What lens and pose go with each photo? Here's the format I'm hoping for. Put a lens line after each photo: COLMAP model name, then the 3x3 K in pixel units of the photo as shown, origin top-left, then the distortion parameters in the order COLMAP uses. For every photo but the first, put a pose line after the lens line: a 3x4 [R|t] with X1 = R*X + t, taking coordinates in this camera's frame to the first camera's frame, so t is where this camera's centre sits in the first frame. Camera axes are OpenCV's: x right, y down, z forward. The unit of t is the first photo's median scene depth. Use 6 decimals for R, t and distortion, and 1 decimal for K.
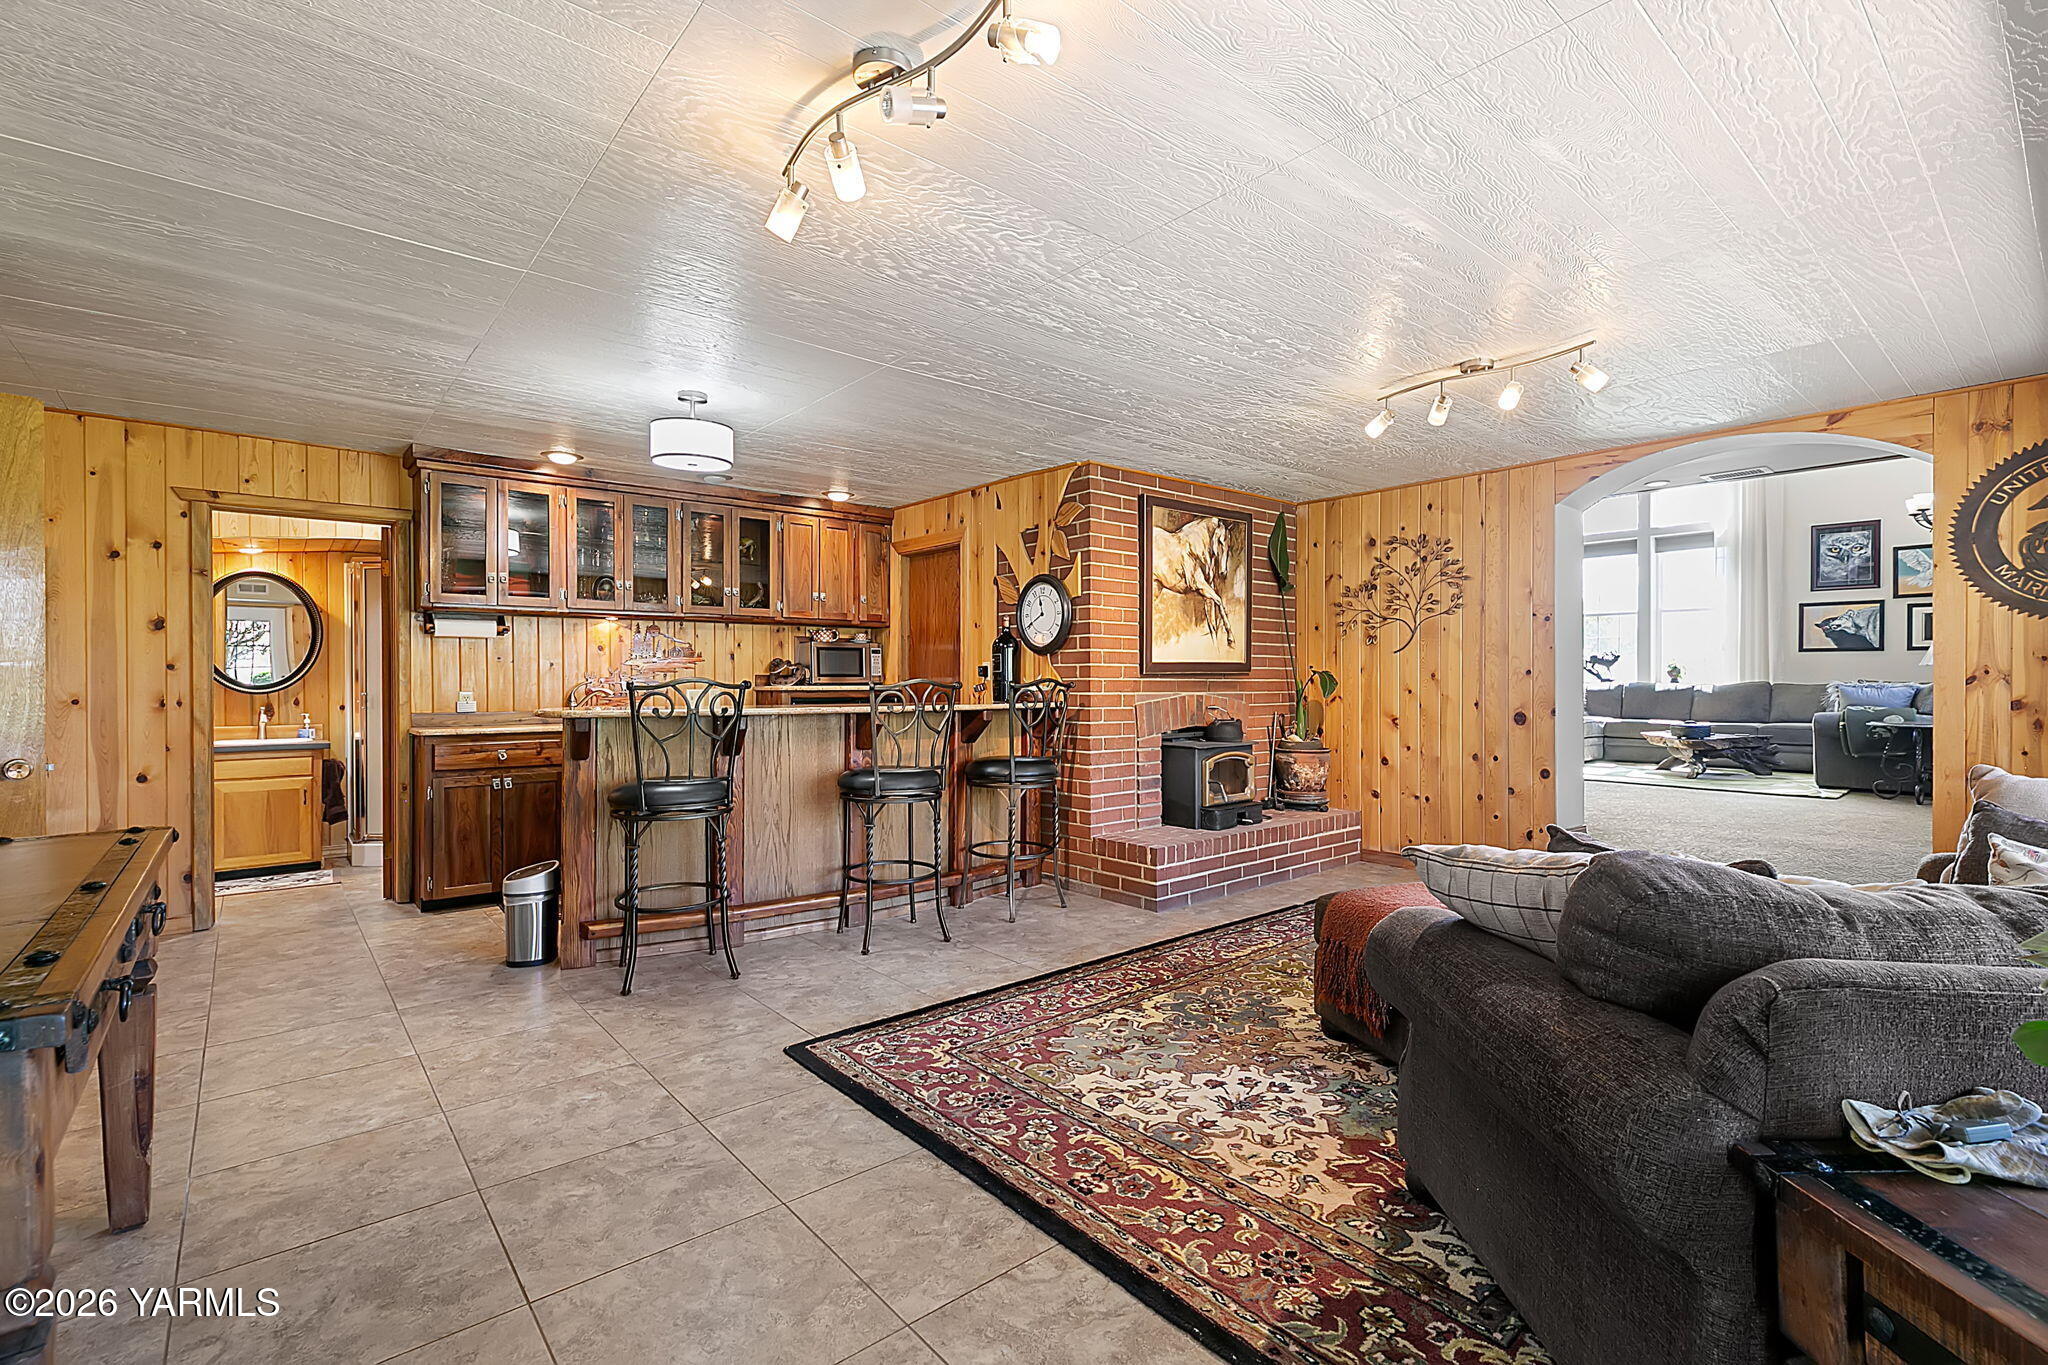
lens RADIAL K [[929.8, 0, 1012.4], [0, 929.8, 674.4], [0, 0, 1]] dist [-0.000097, -0.000093]
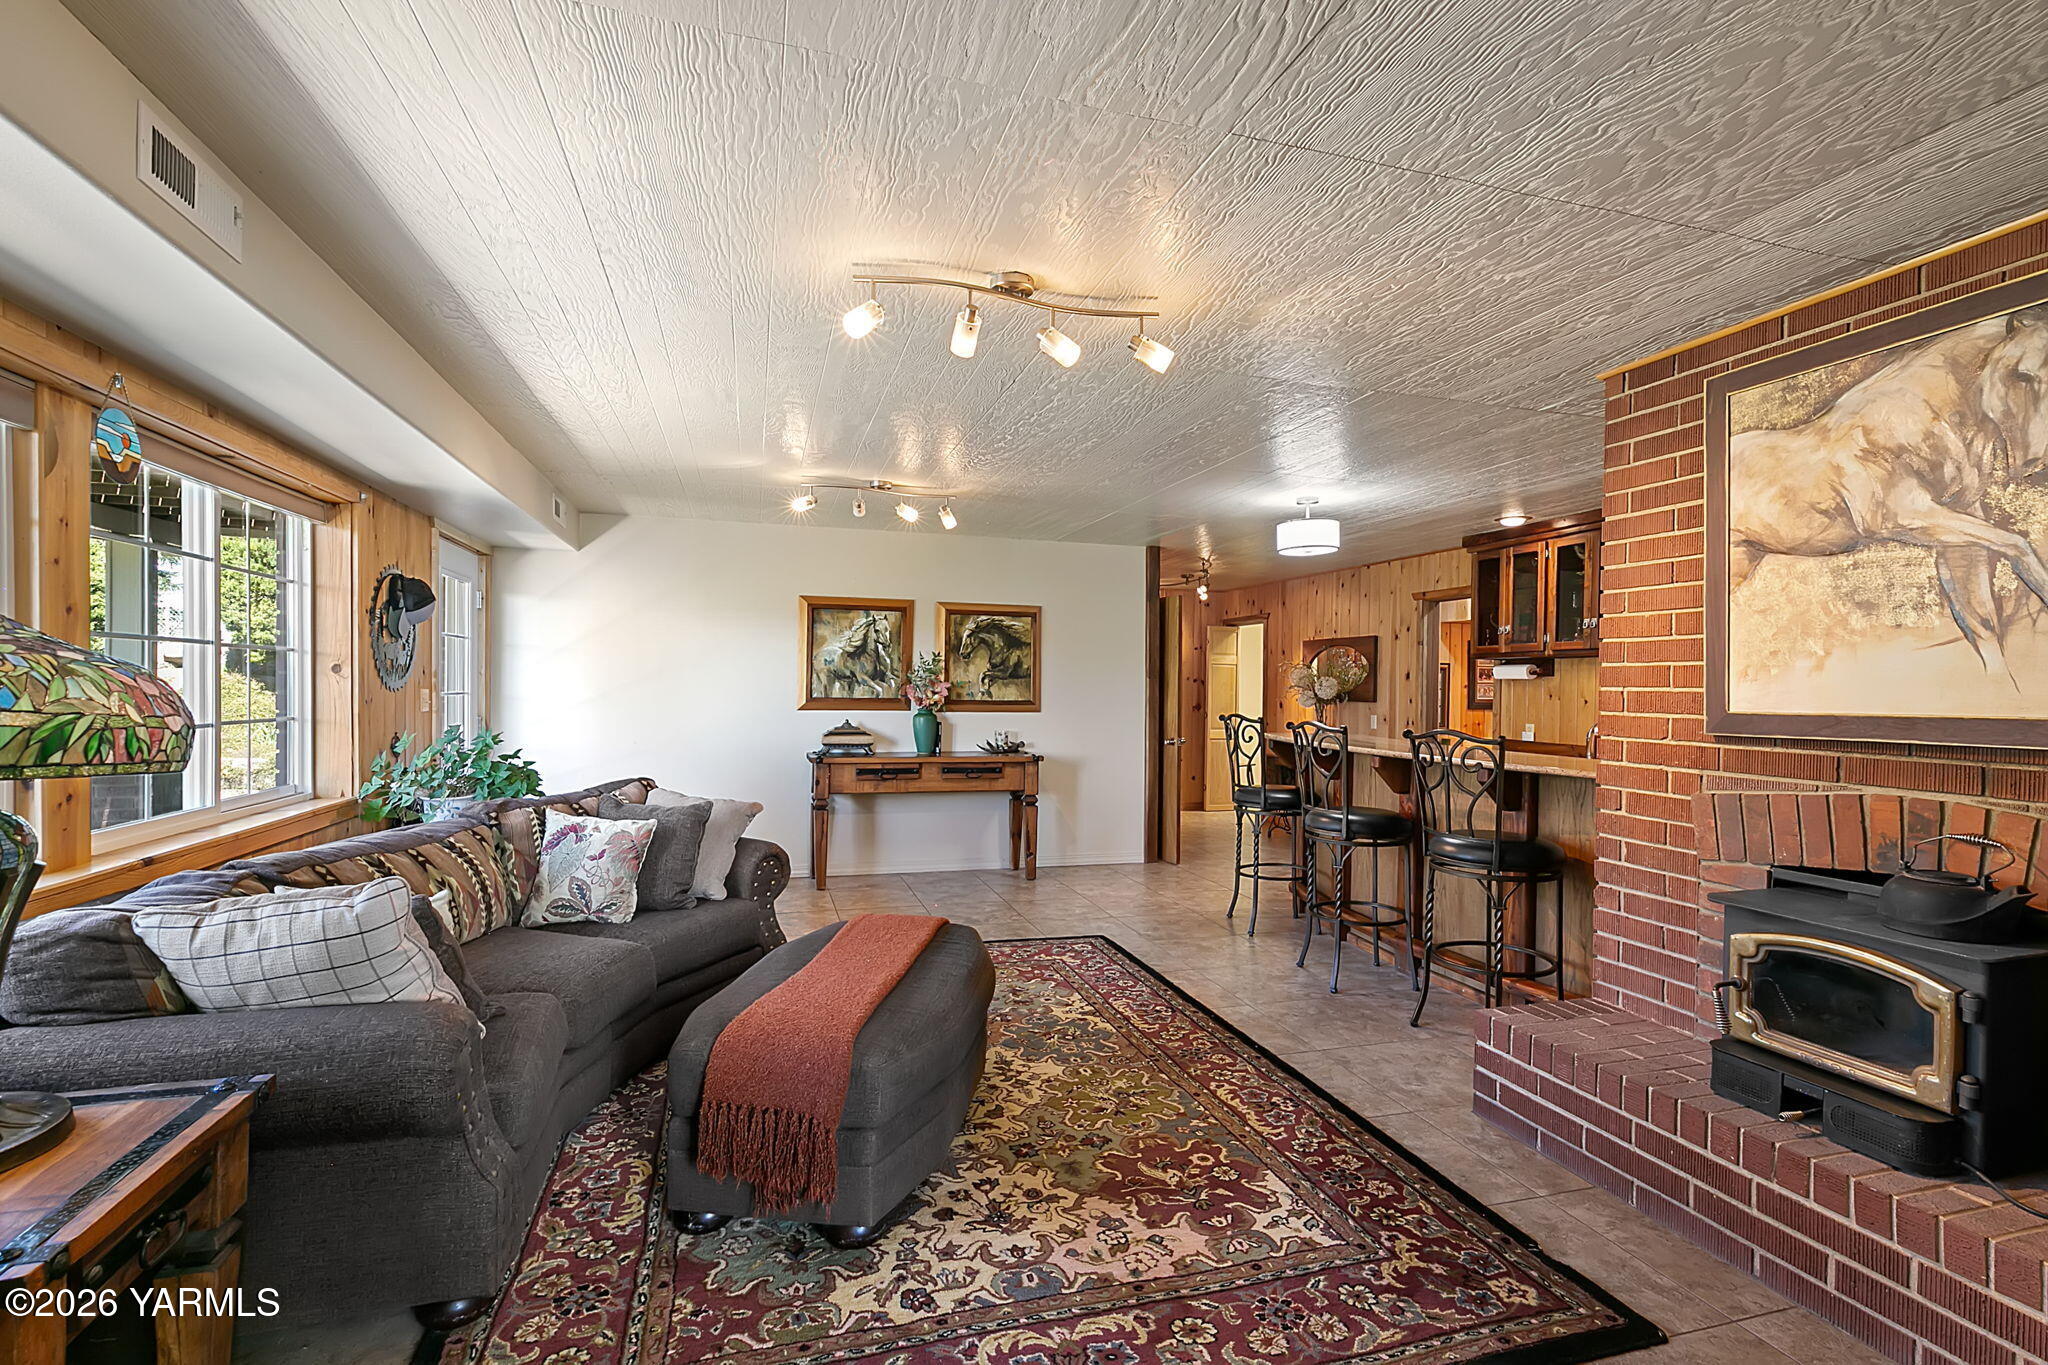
lens RADIAL K [[929.8, 0, 1018.3], [0, 929.8, 692.7], [0, 0, 1]] dist [-0.000097, -0.000093]
pose [[-0.406125, 0.003319, -0.913812, 1.026323], [-0.005053, 0.999970, 0.005878, -0.034145], [0.913804, 0.007005, -0.406096, 1.172969]]
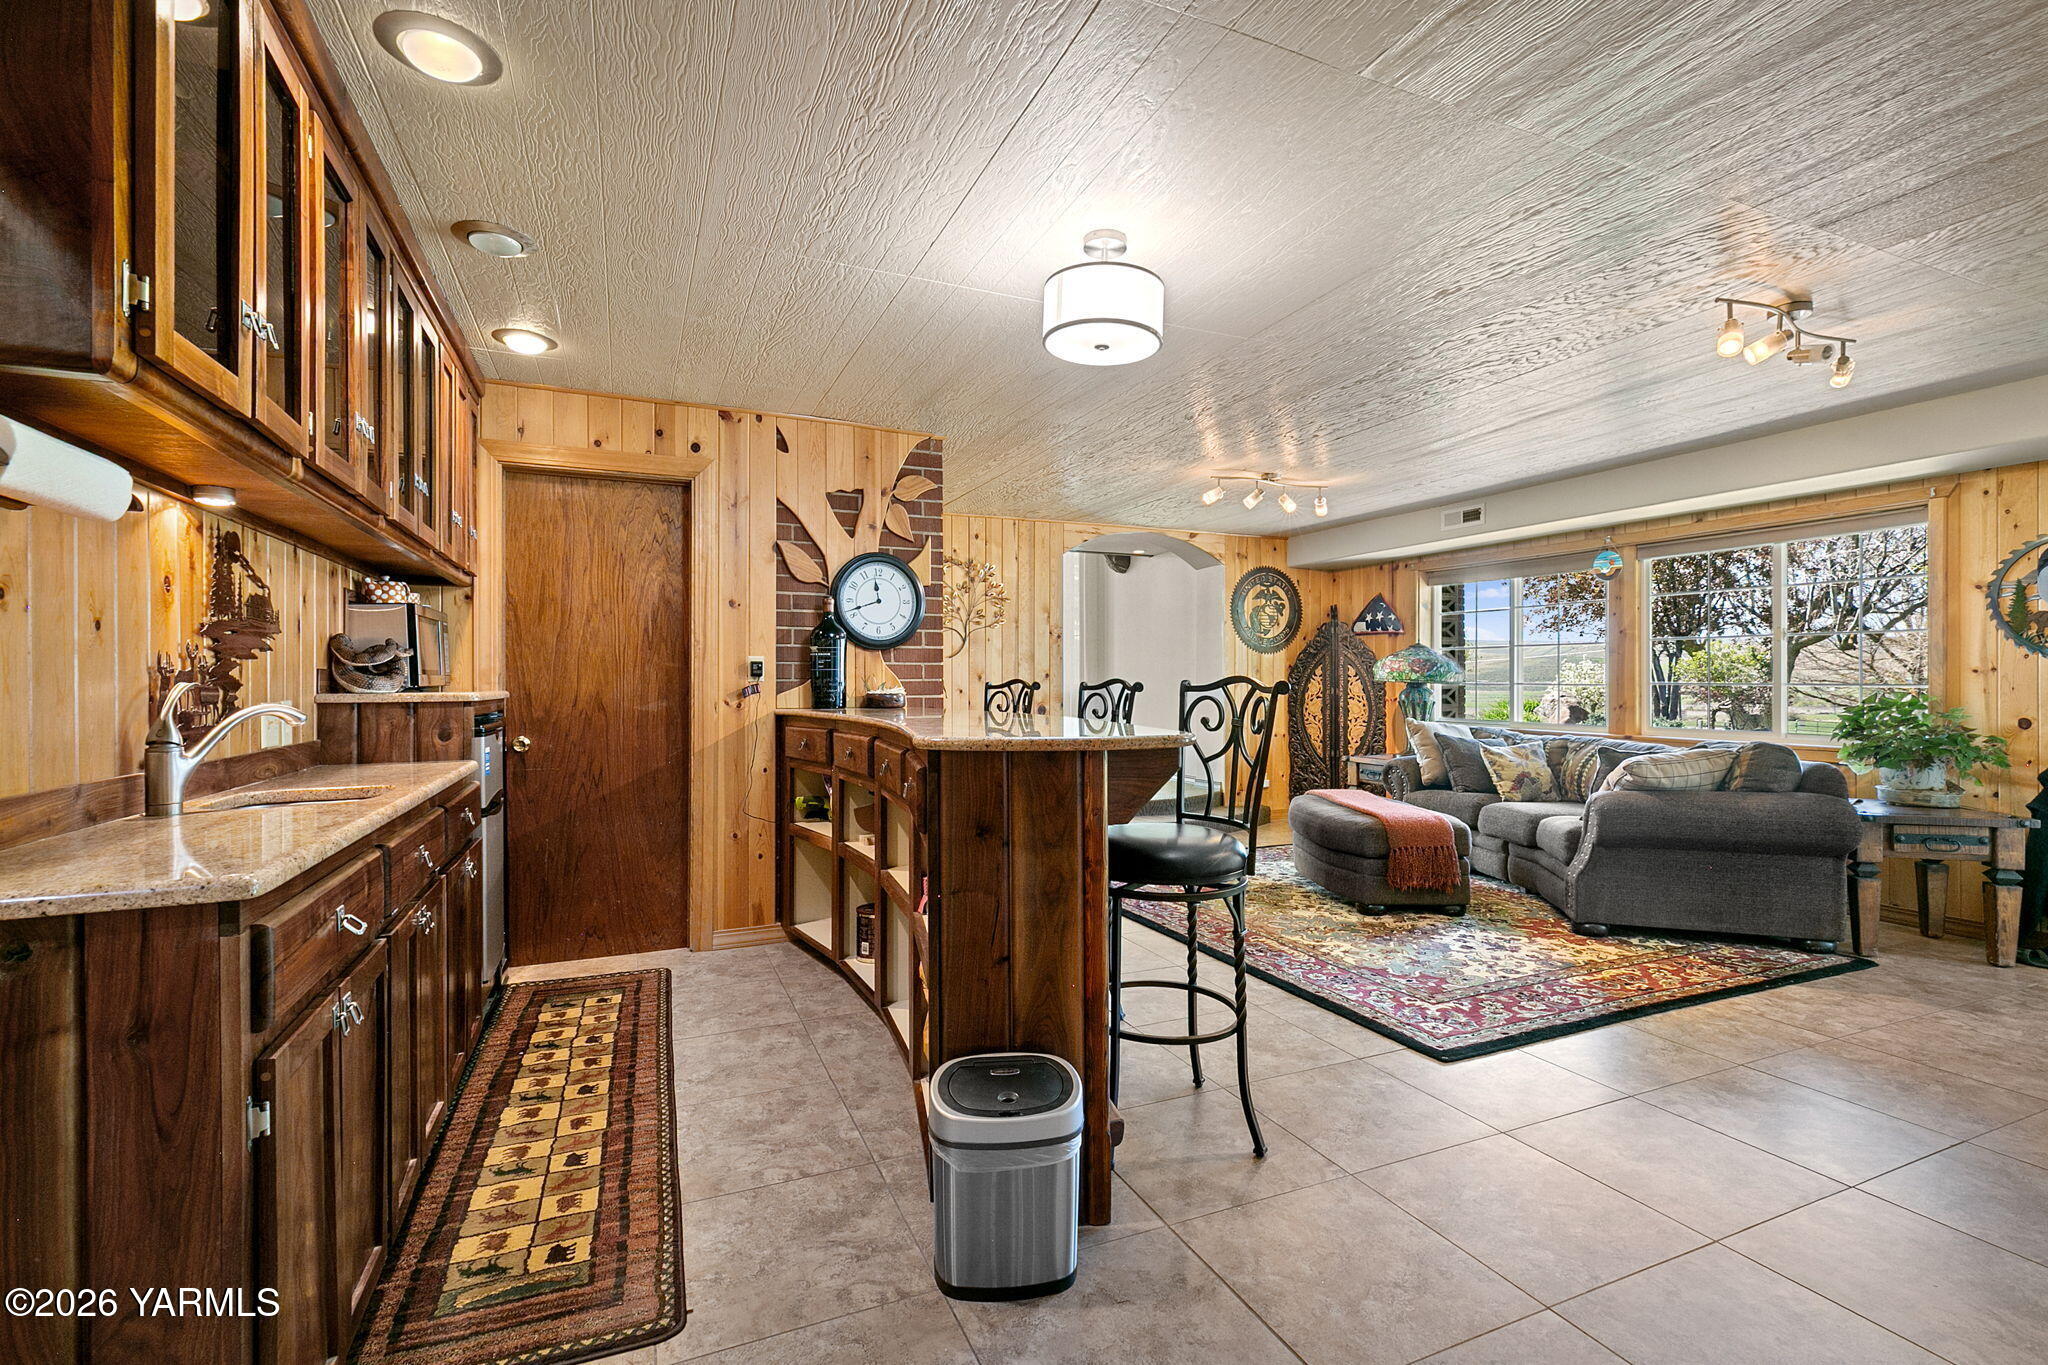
lens RADIAL K [[929.8, 0, 1033.3], [0, 929.8, 685.6], [0, 0, 1]] dist [-0.000097, -0.000093]
pose [[0.267136, -0.003473, 0.963653, -0.985257], [-0.004983, 0.999975, 0.004985, 0.006758], [-0.963646, -0.006133, 0.267112, 0.881132]]
